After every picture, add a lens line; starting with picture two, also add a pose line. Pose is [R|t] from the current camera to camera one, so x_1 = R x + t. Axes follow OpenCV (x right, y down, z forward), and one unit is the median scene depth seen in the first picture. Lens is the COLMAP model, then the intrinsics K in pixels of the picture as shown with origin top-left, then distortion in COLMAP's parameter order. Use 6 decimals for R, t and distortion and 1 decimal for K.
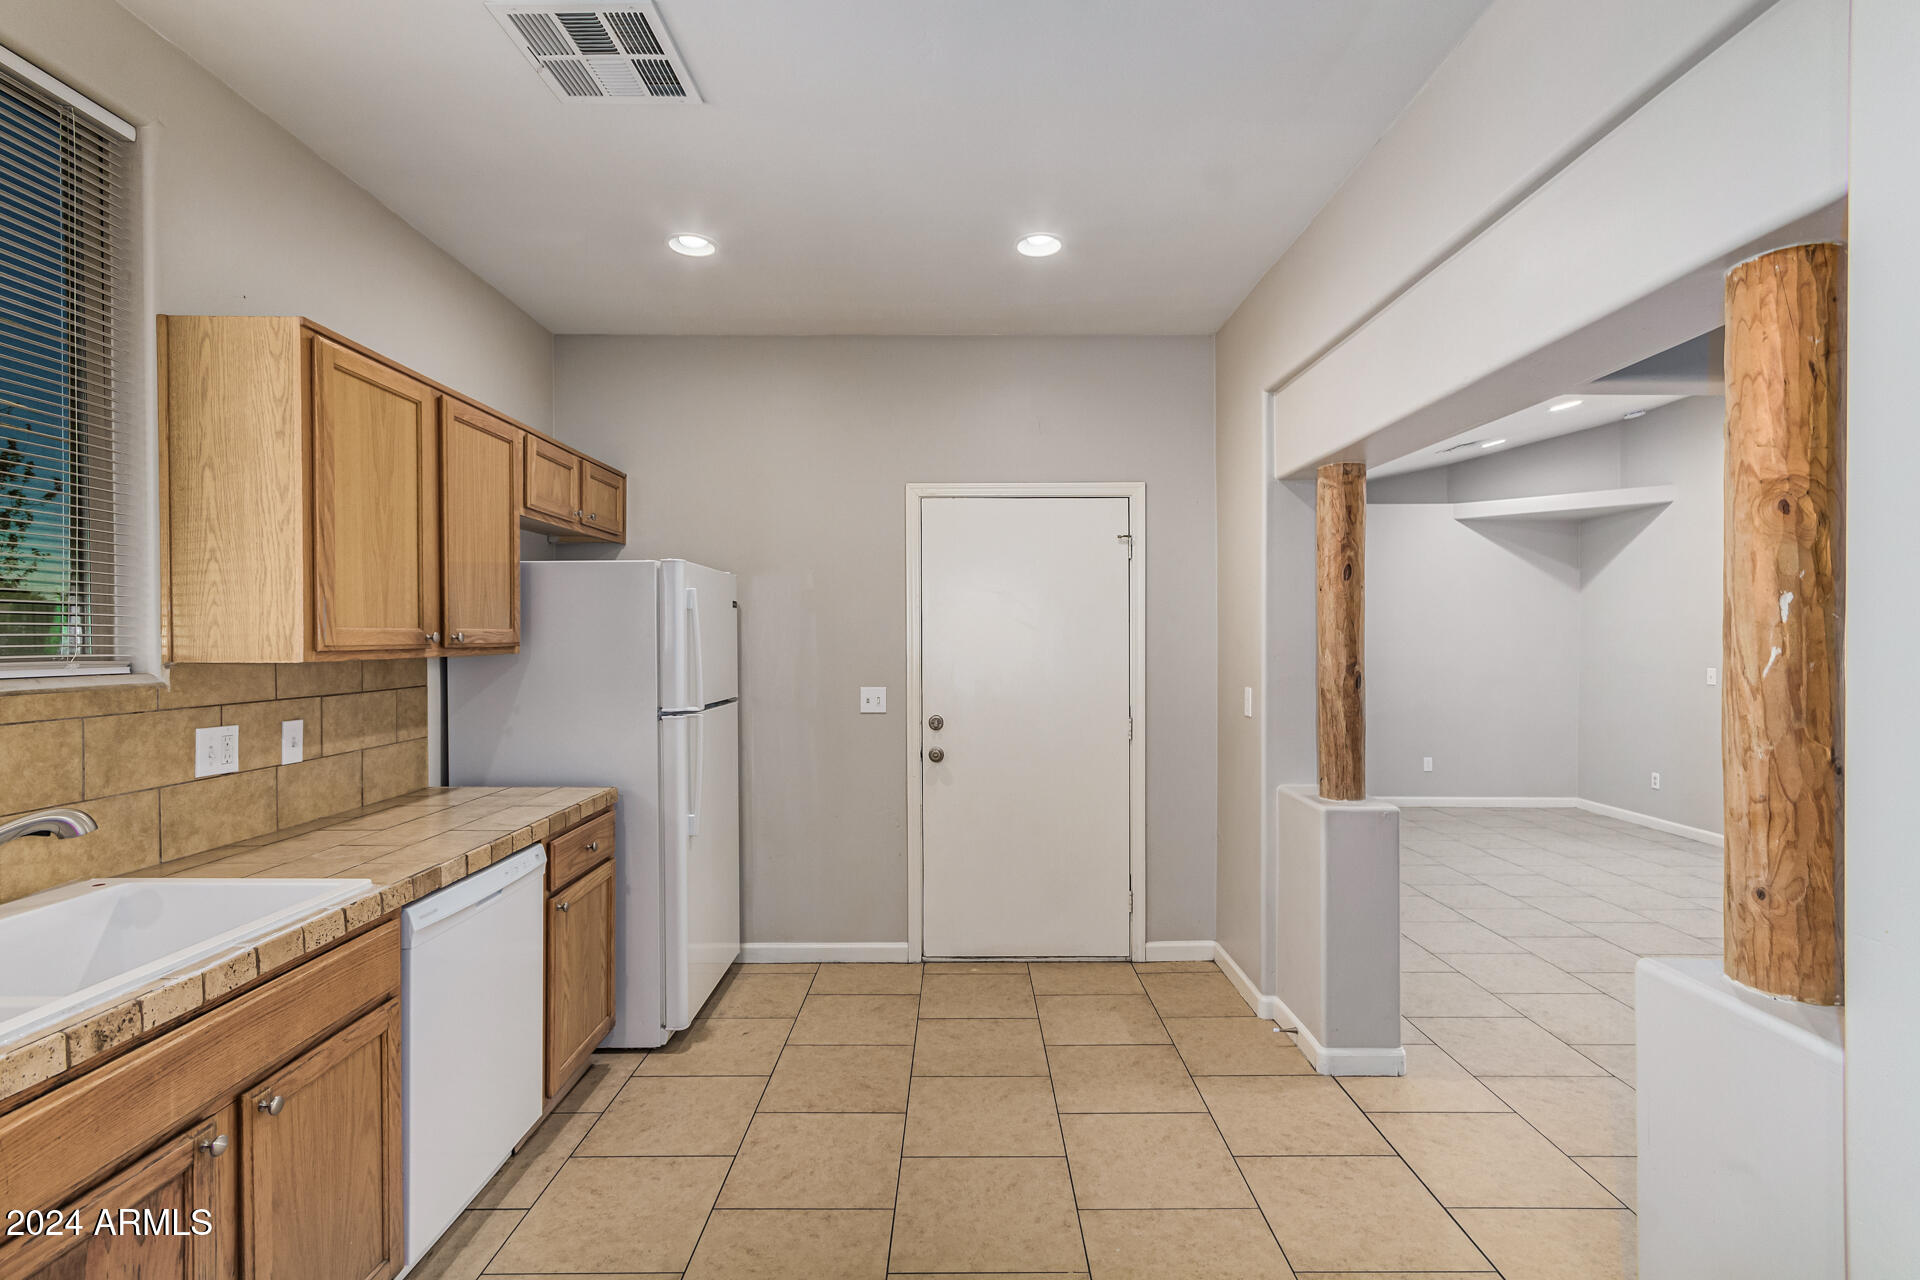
lens RADIAL K [[898.8, 0, 954.2], [0, 898.8, 654.9], [0, 0, 1]] dist [0.000009, 0.001994]
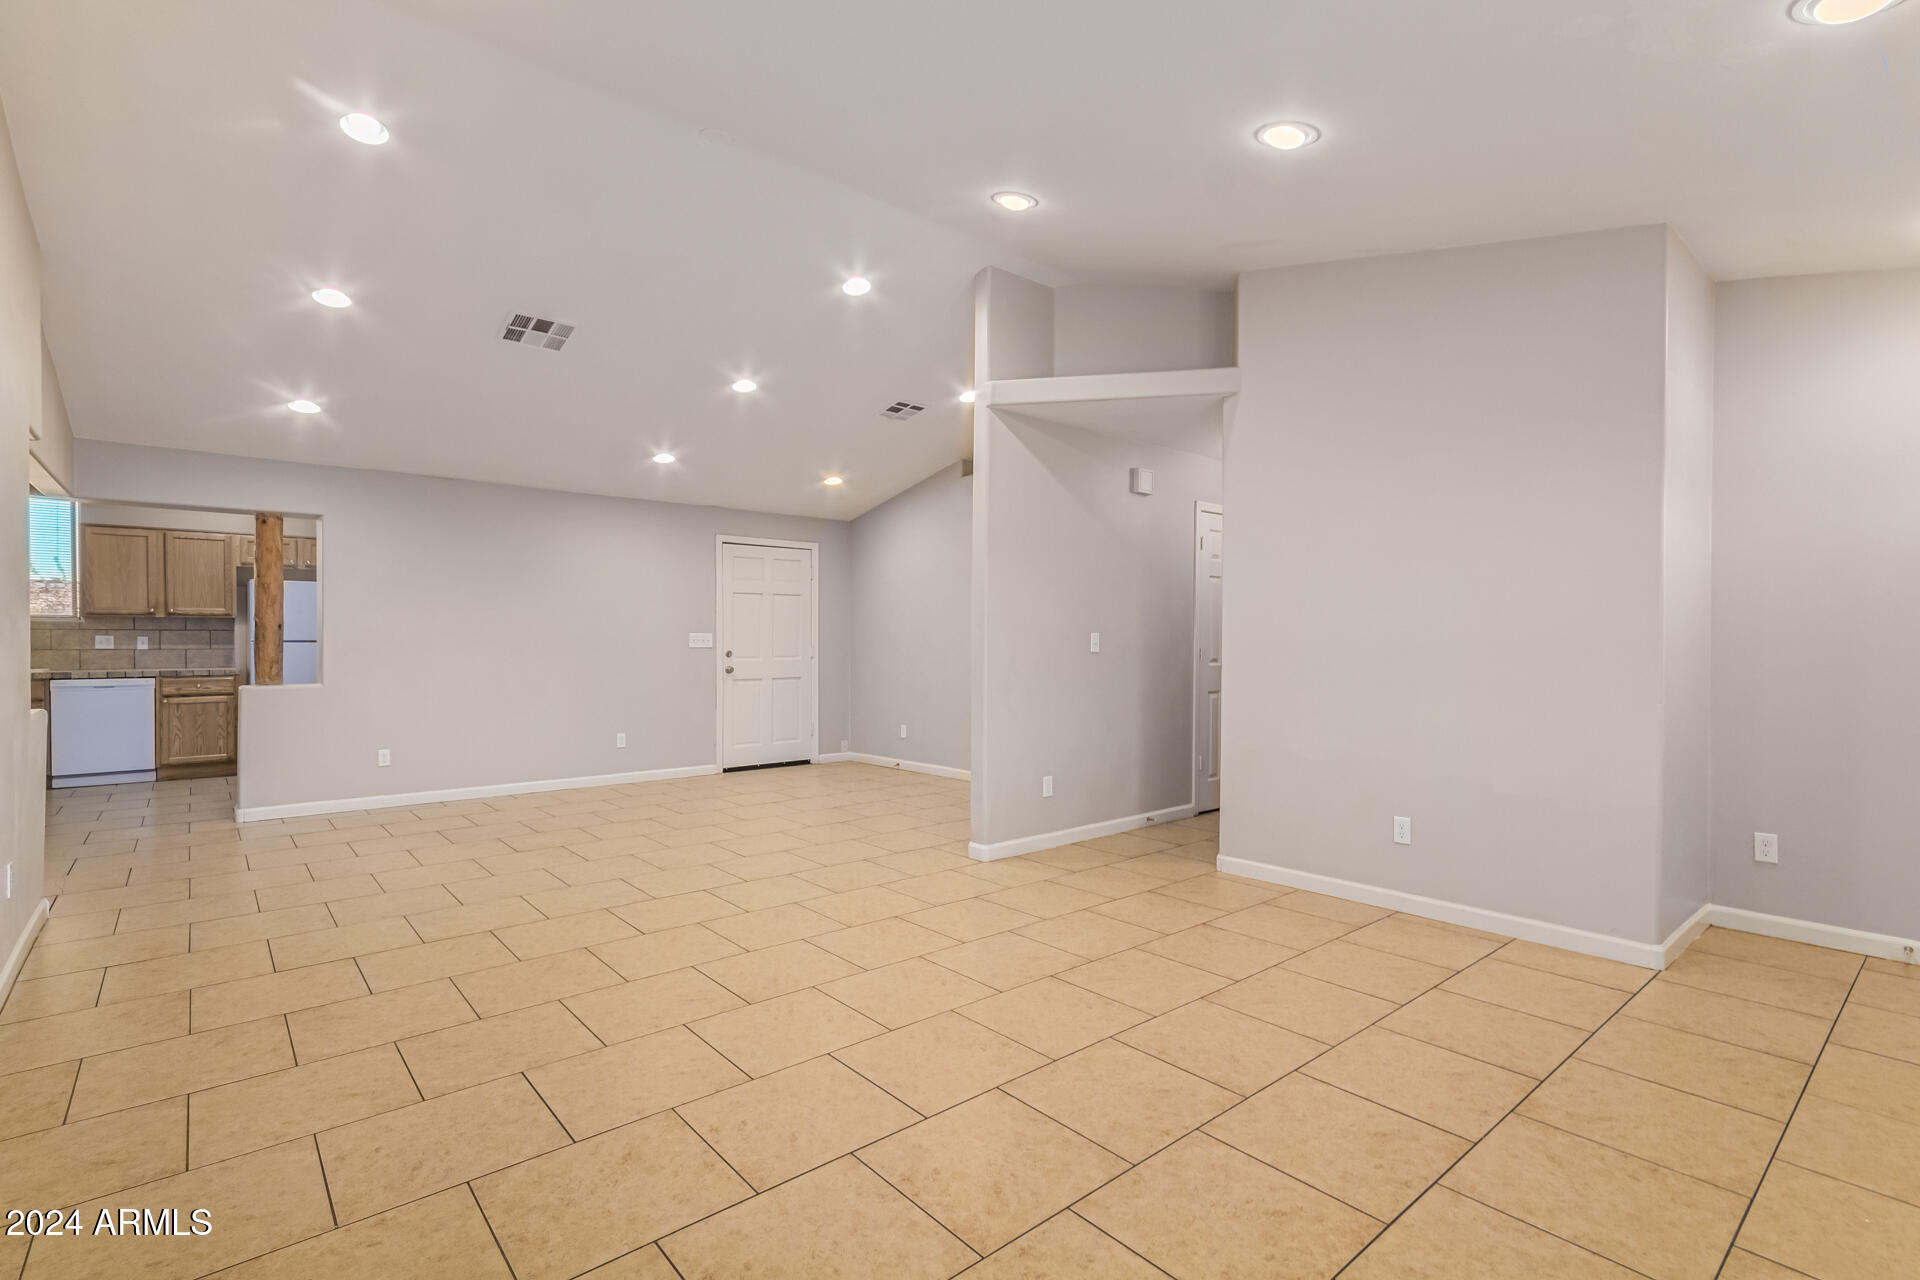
lens RADIAL K [[898.8, 0, 967.6], [0, 898.8, 650.0], [0, 0, 1]] dist [0.000009, 0.001994]
pose [[0.657755, 0.008577, -0.753183, 4.125637], [-0.014650, 0.999892, -0.001407, 0.091436], [0.753090, 0.011960, 0.657809, 1.220491]]
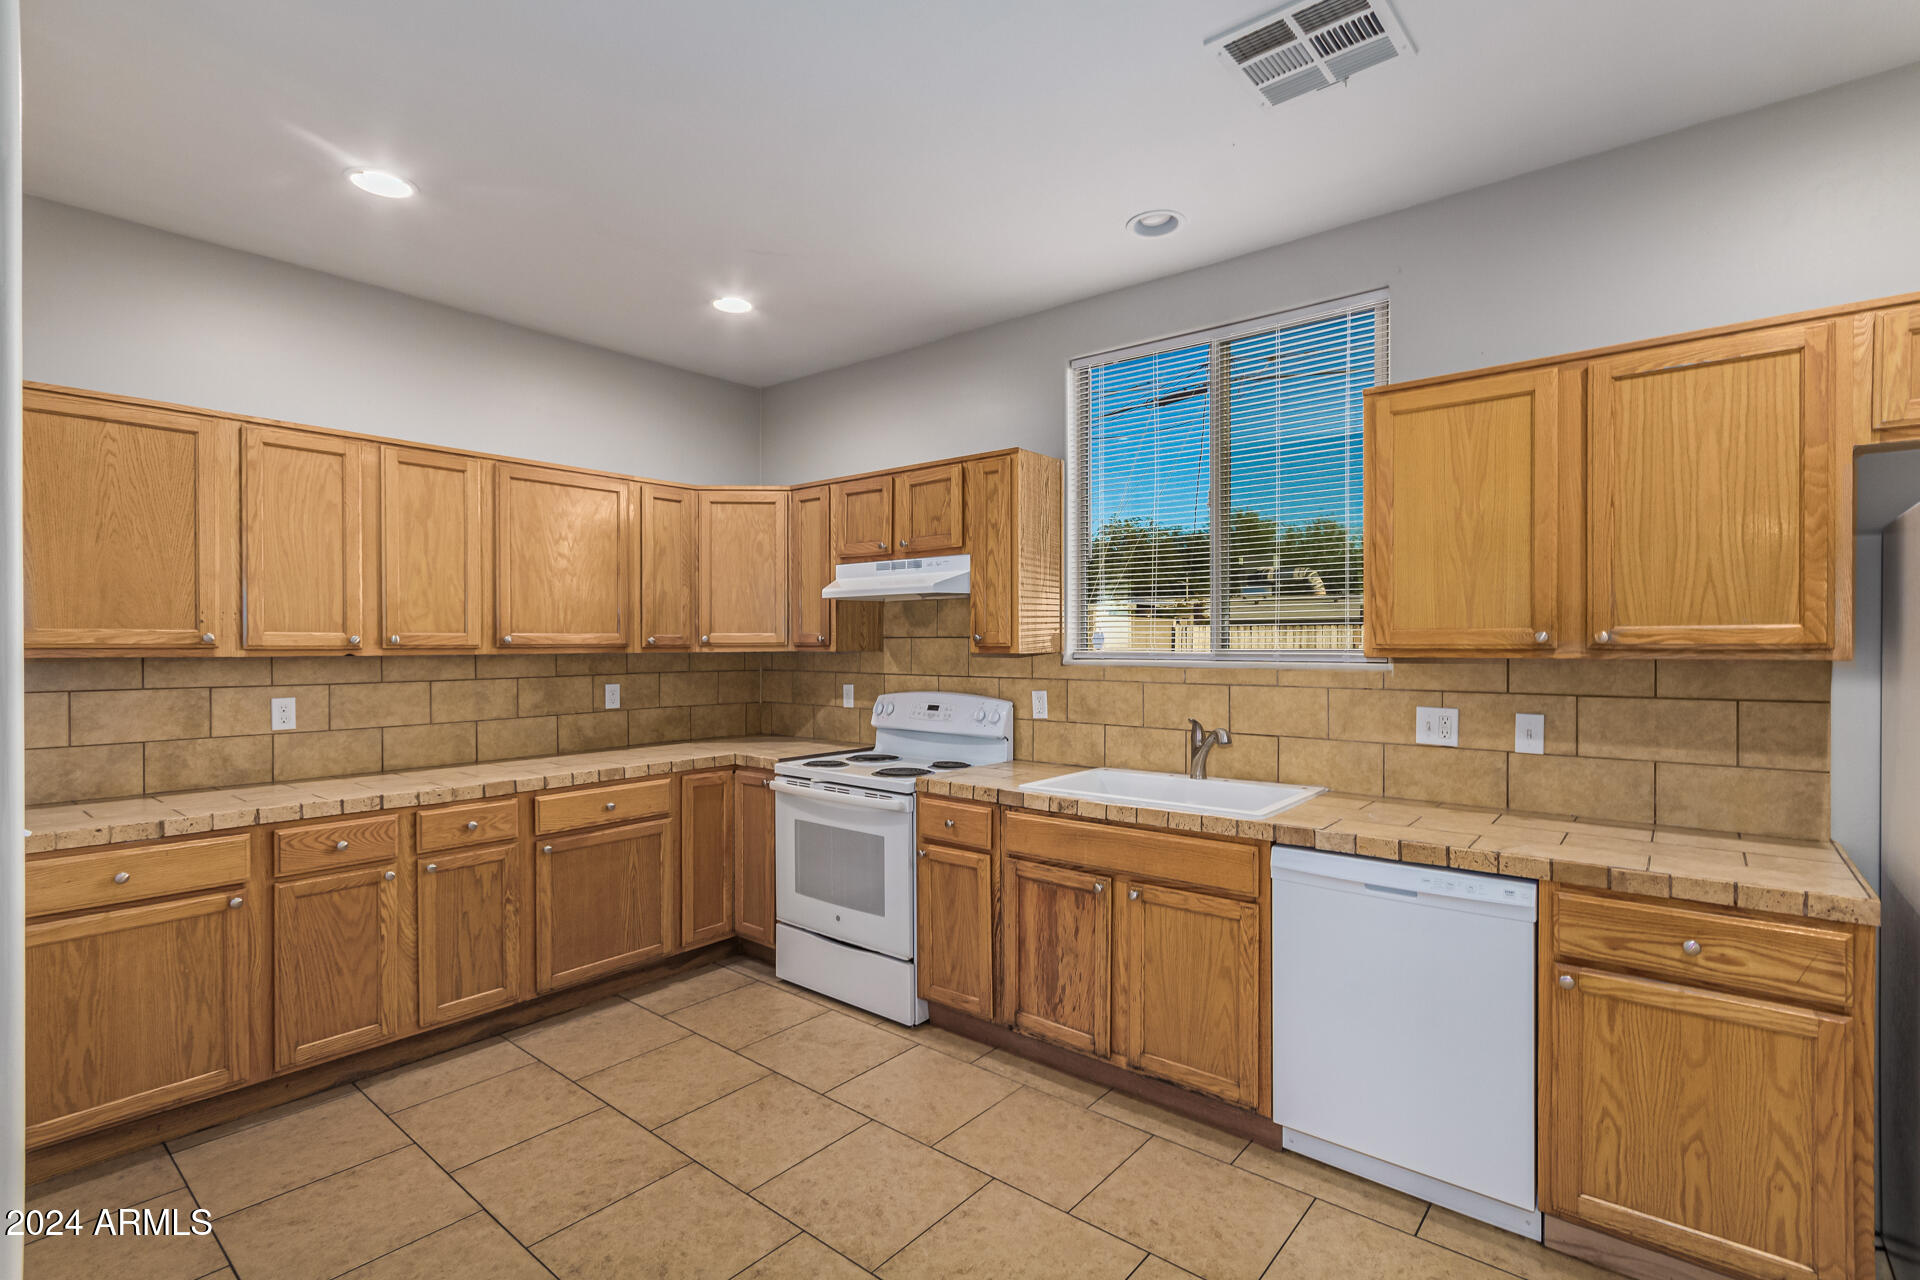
lens RADIAL K [[898.8, 0, 955.6], [0, 898.8, 648.6], [0, 0, 1]] dist [0.000009, 0.001994]
pose [[-0.636189, 0.007311, -0.771499, 0.593208], [-0.012019, 0.999740, 0.019384, -0.020318], [0.771440, 0.021605, -0.635935, 1.270284]]
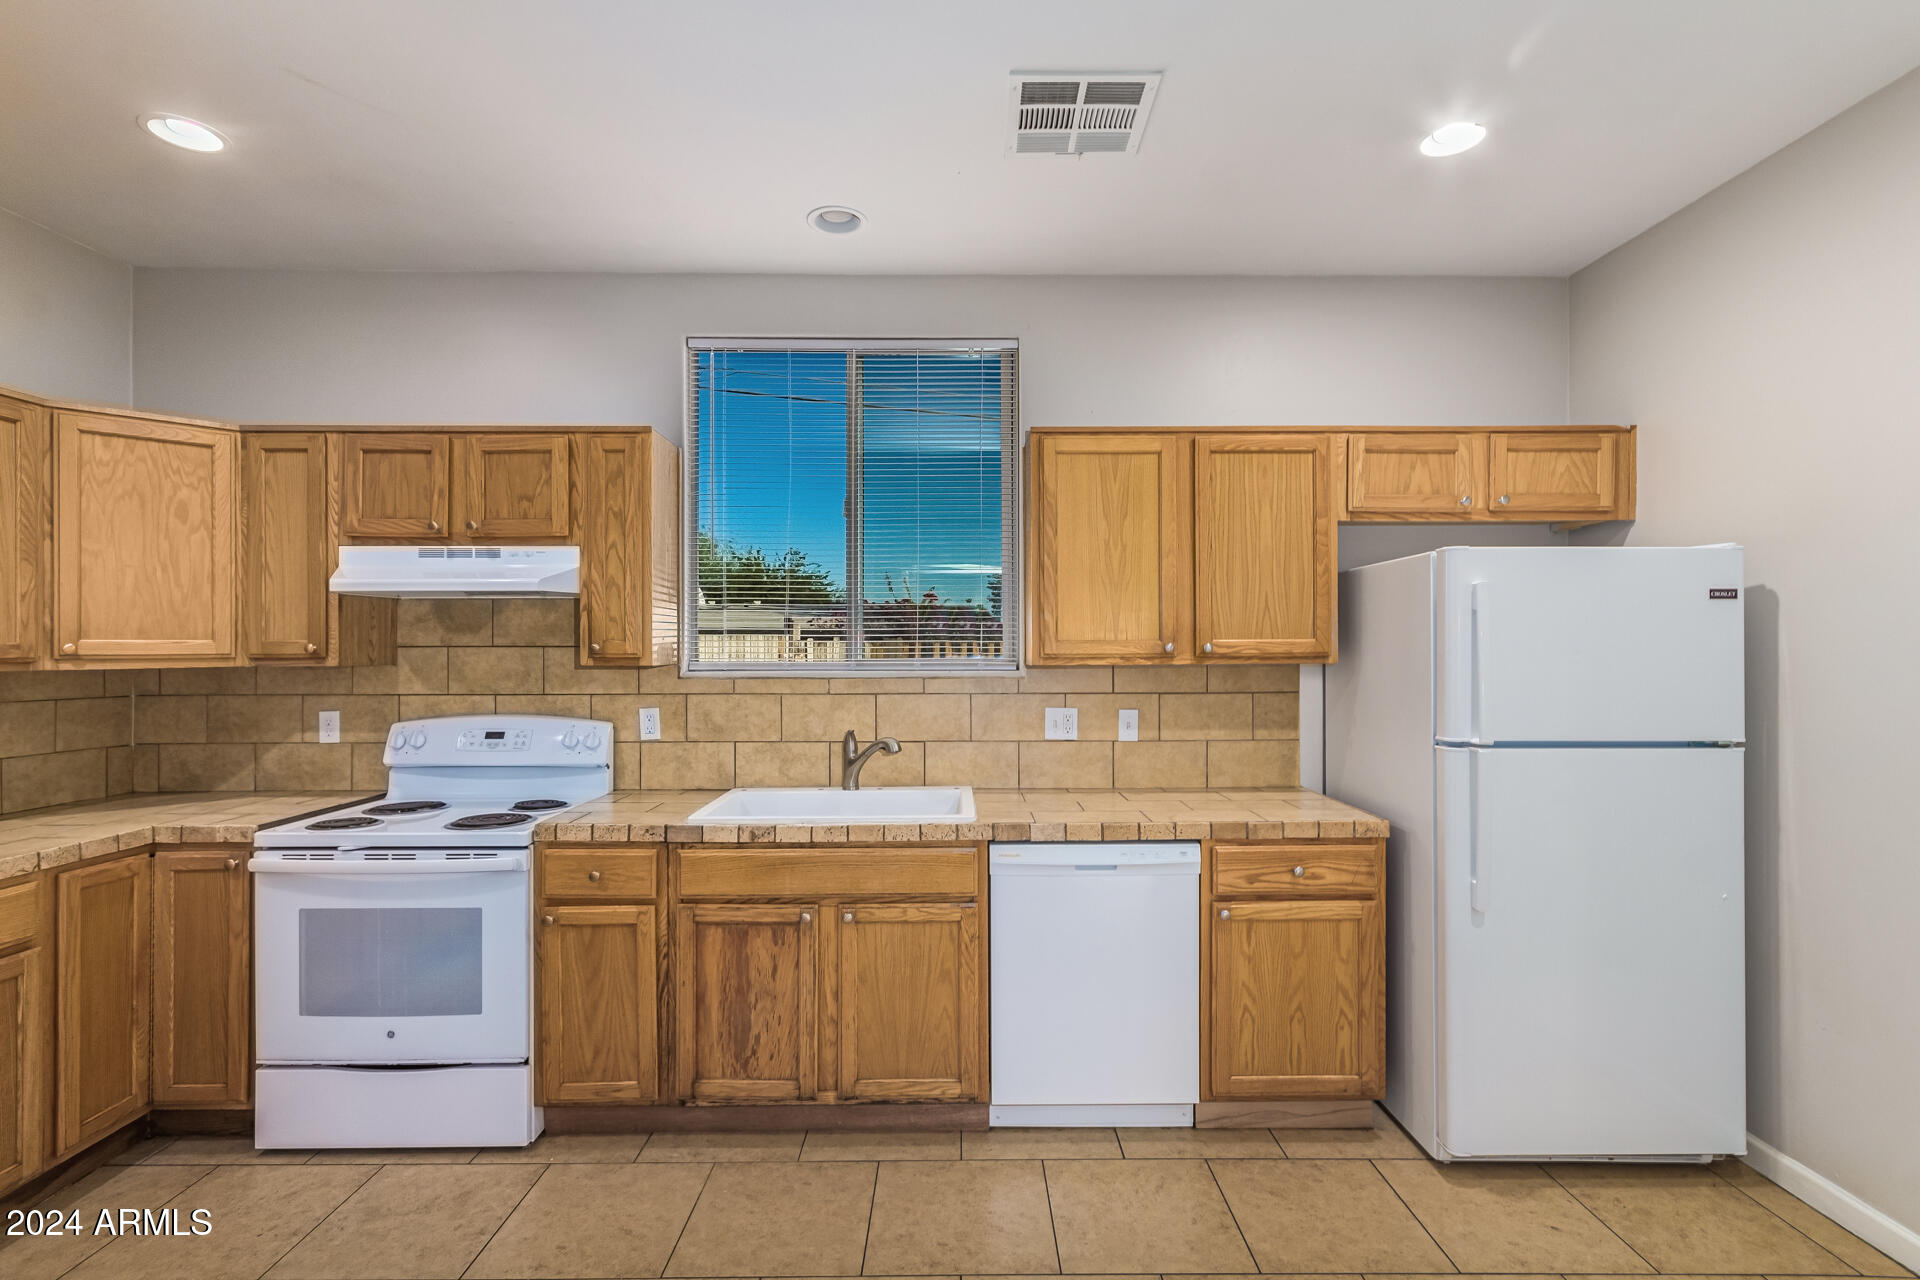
lens RADIAL K [[898.8, 0, 969.4], [0, 898.8, 649.5], [0, 0, 1]] dist [0.000009, 0.001994]
pose [[0.014602, 0.001831, -0.999892, 0.667384], [-0.015298, 0.999882, 0.001607, -0.016599], [0.999776, 0.015273, 0.014628, 0.816493]]
